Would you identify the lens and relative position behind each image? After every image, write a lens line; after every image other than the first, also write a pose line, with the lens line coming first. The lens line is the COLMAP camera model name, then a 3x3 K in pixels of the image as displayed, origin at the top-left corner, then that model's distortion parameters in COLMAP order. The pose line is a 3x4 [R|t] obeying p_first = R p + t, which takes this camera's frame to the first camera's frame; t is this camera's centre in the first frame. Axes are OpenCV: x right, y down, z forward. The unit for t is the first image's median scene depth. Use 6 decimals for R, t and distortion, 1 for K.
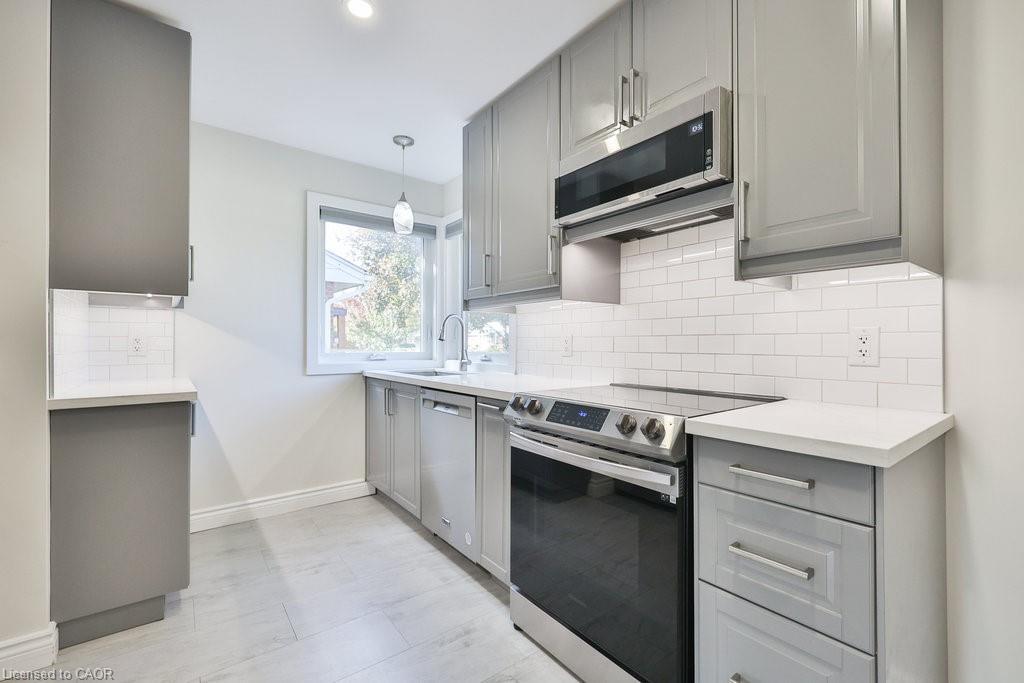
lens RADIAL K [[452.0, 0, 532.6], [0, 452.0, 342.3], [0, 0, 1]] dist [0.000788, 0.000009]
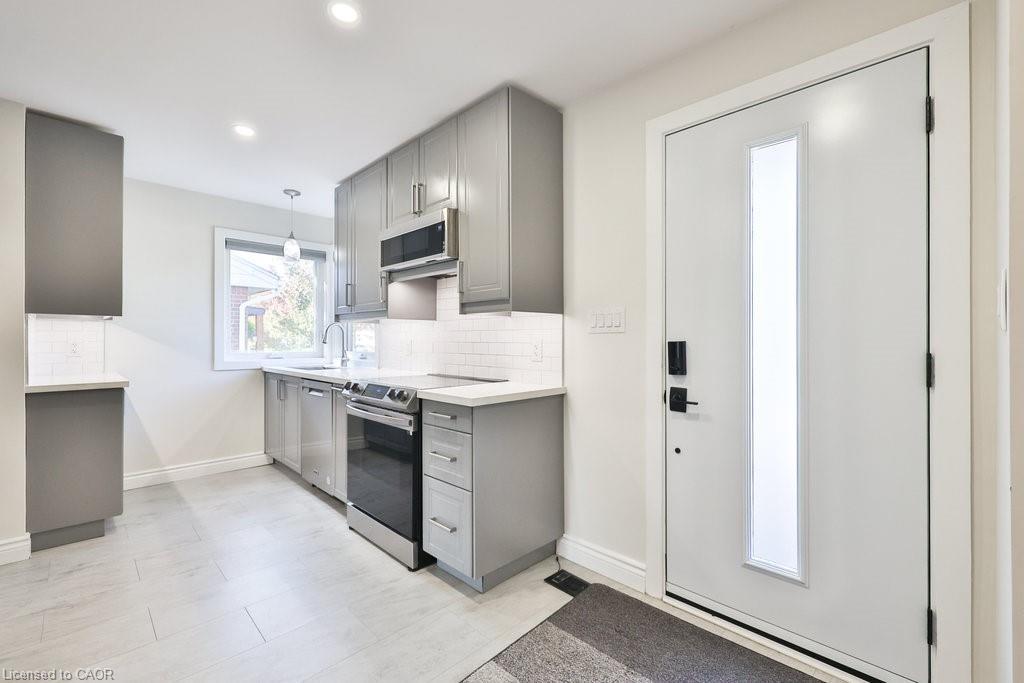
lens RADIAL K [[452.0, 0, 521.9], [0, 452.0, 339.4], [0, 0, 1]] dist [0.000788, 0.000009]
pose [[0.993994, -0.000450, 0.109438, 0.344220], [0.000161, 0.999996, 0.002654, -0.028770], [-0.109438, -0.002620, 0.993990, -0.561973]]
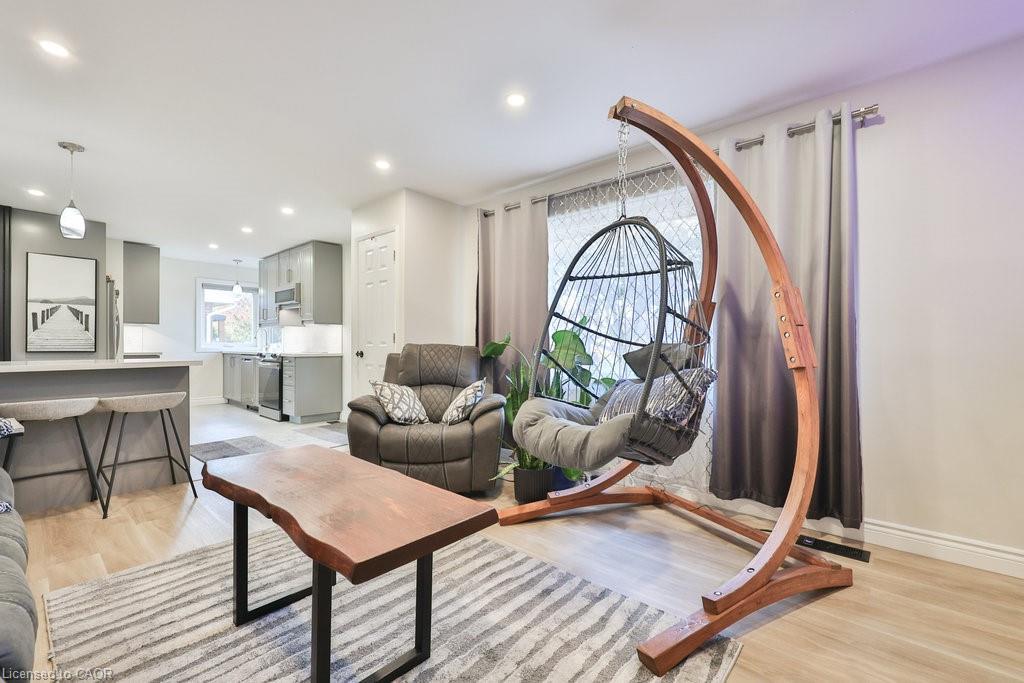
lens RADIAL K [[452.0, 0, 527.3], [0, 452.0, 346.2], [0, 0, 1]] dist [0.000788, 0.000009]
pose [[0.984841, 0.001736, 0.173452, 1.317386], [-0.002903, 0.999975, 0.006478, 0.031665], [-0.173437, -0.006883, 0.984821, -2.695284]]
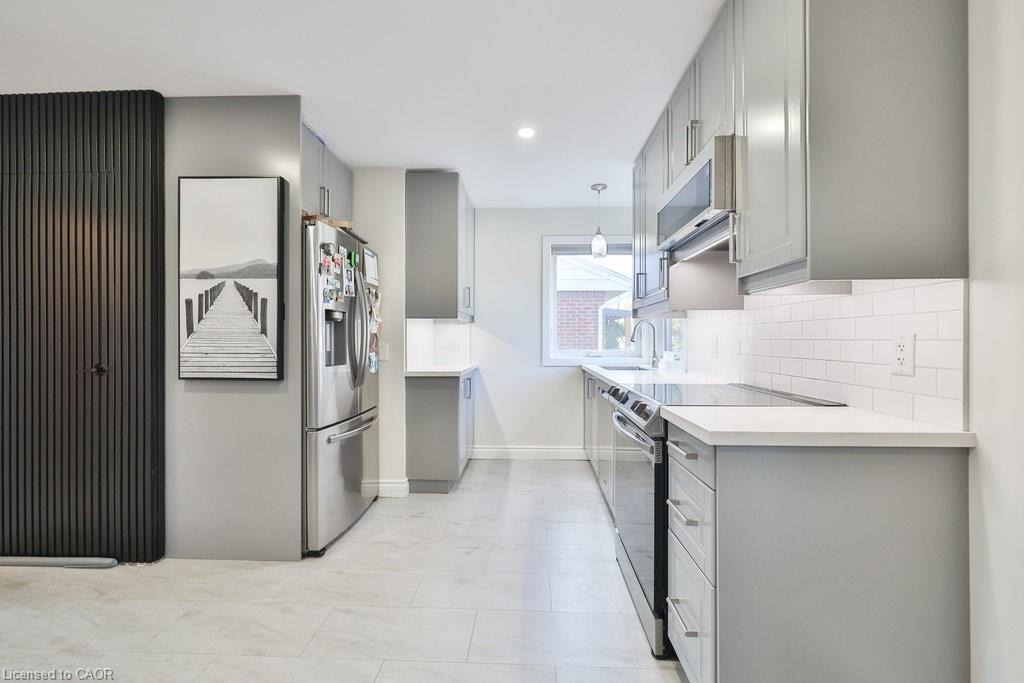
lens RADIAL K [[445.1, 0, 505.9], [0, 445.1, 339.8], [0, 0, 1]] dist [0.007797, 0.000409]
pose [[0.740386, -0.001064, -0.672181, 0.539501], [0.002243, 0.999997, 0.000887, -0.017023], [0.672178, -0.002165, 0.740387, -0.175714]]
